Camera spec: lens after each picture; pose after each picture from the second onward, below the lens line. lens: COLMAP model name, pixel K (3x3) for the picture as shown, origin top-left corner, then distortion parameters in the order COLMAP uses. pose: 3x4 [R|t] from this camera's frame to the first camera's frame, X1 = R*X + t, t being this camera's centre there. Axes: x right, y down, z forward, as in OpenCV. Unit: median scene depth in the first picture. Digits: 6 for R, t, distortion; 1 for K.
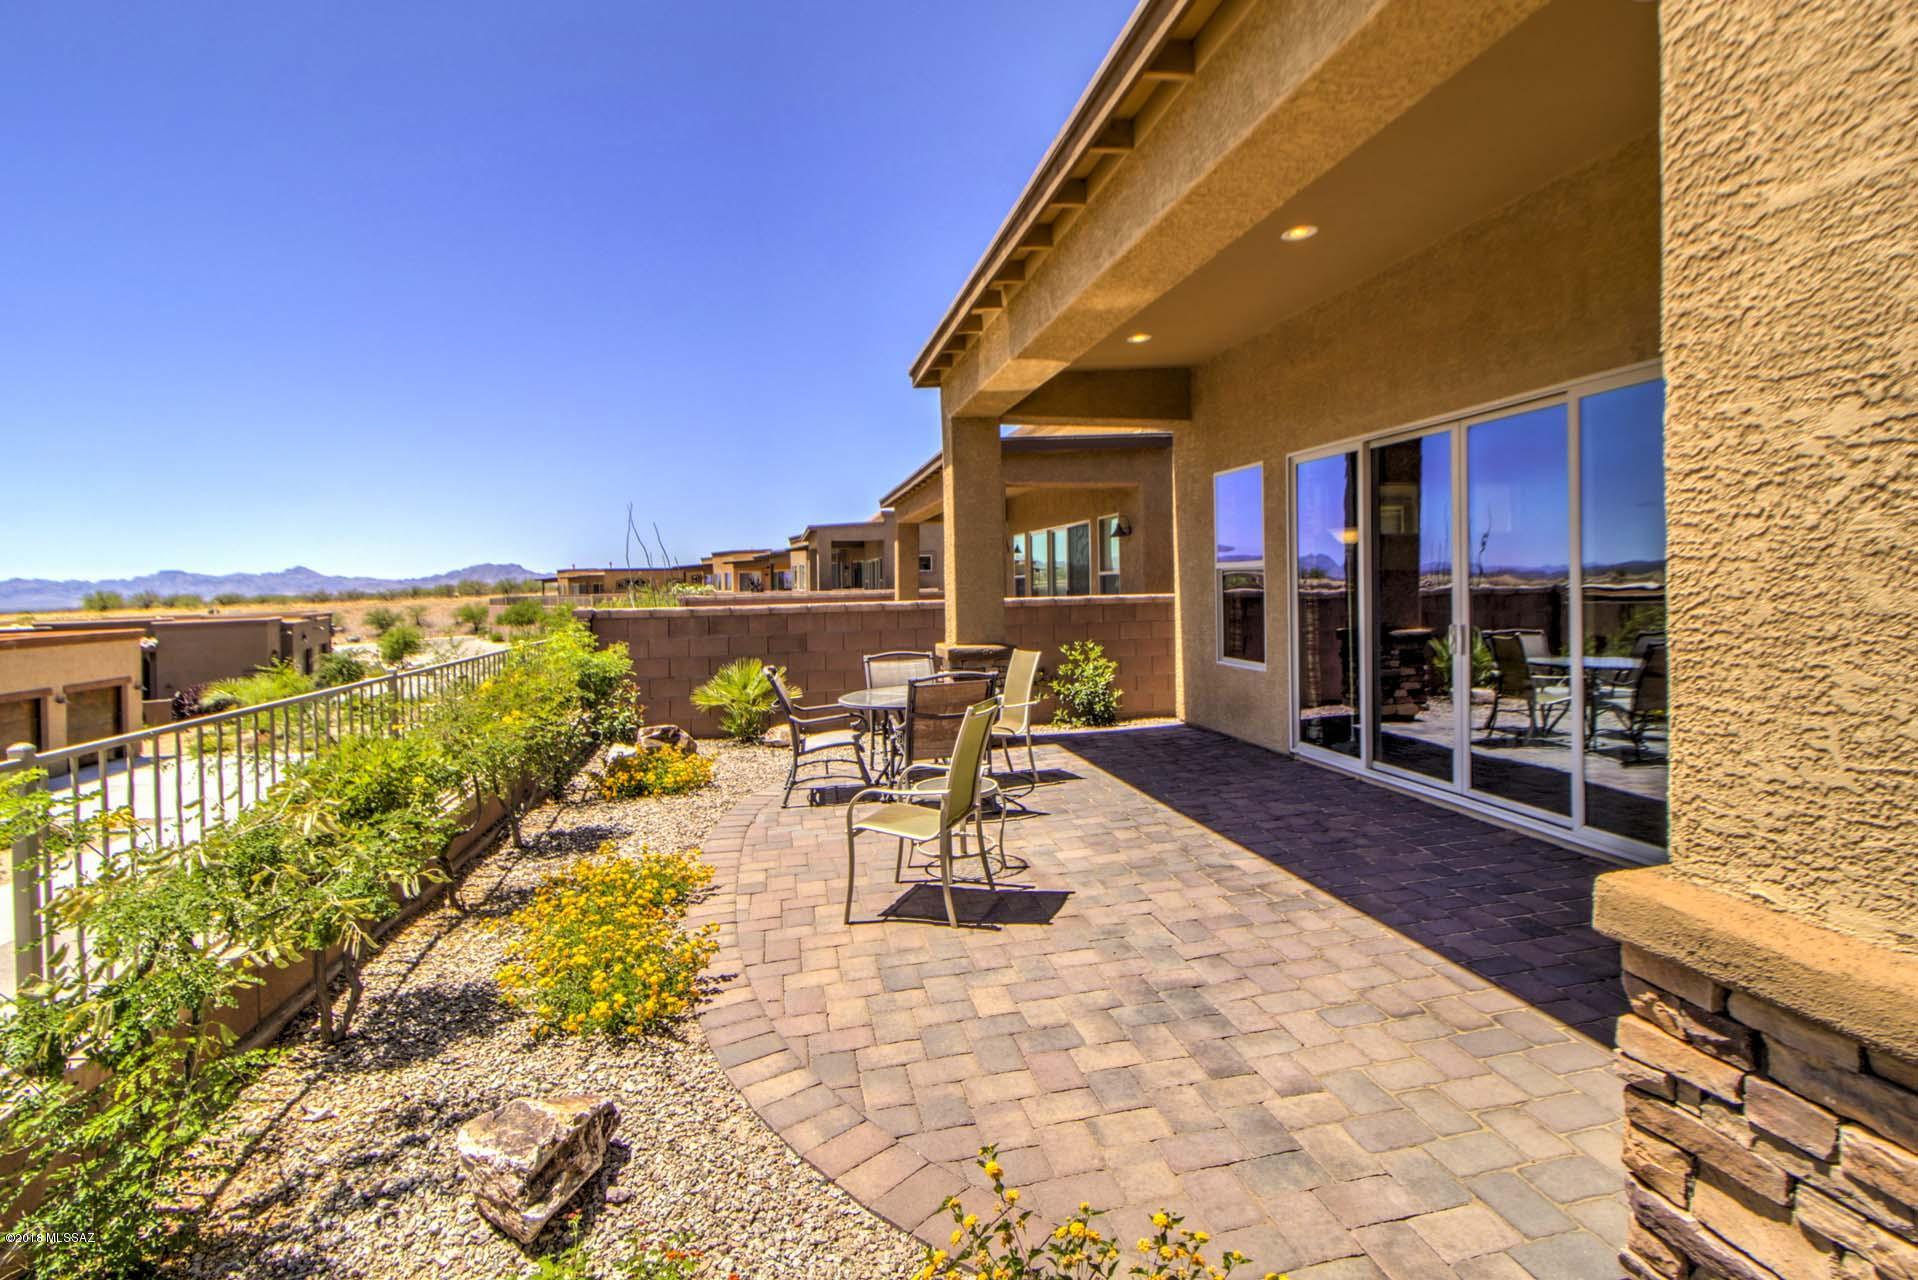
lens RADIAL K [[880.9, 0, 991.5], [0, 880.9, 577.3], [0, 0, 1]] dist [0.009592, -0.004710]
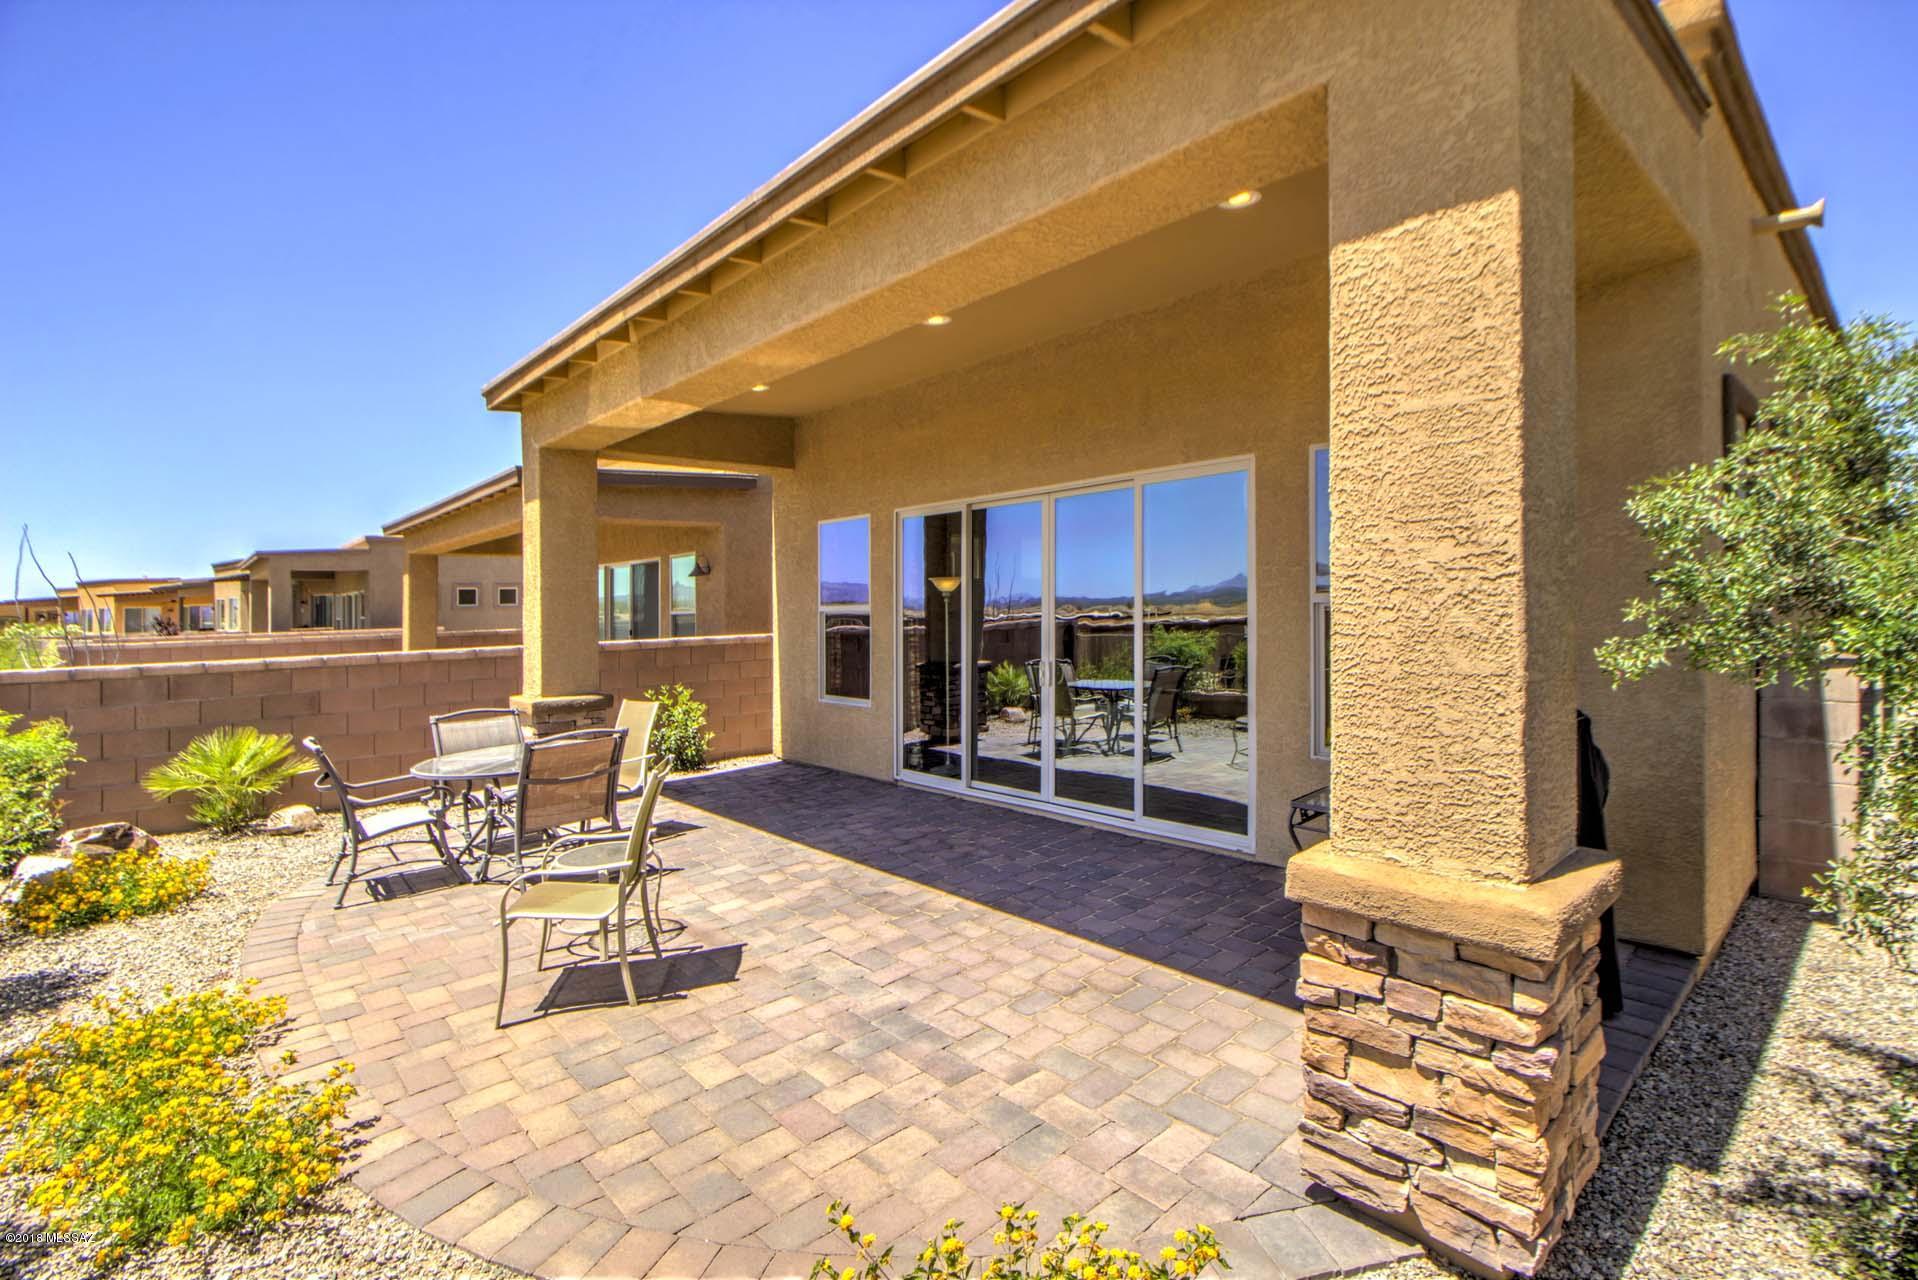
lens RADIAL K [[868.1, 0, 962.1], [0, 868.1, 605.1], [0, 0, 1]] dist [0.002413, -0.010345]
pose [[0.879900, -0.005153, 0.475131, -0.179675], [0.007137, 0.999972, -0.002371, -0.028343], [-0.475105, 0.005477, 0.879912, 0.013034]]
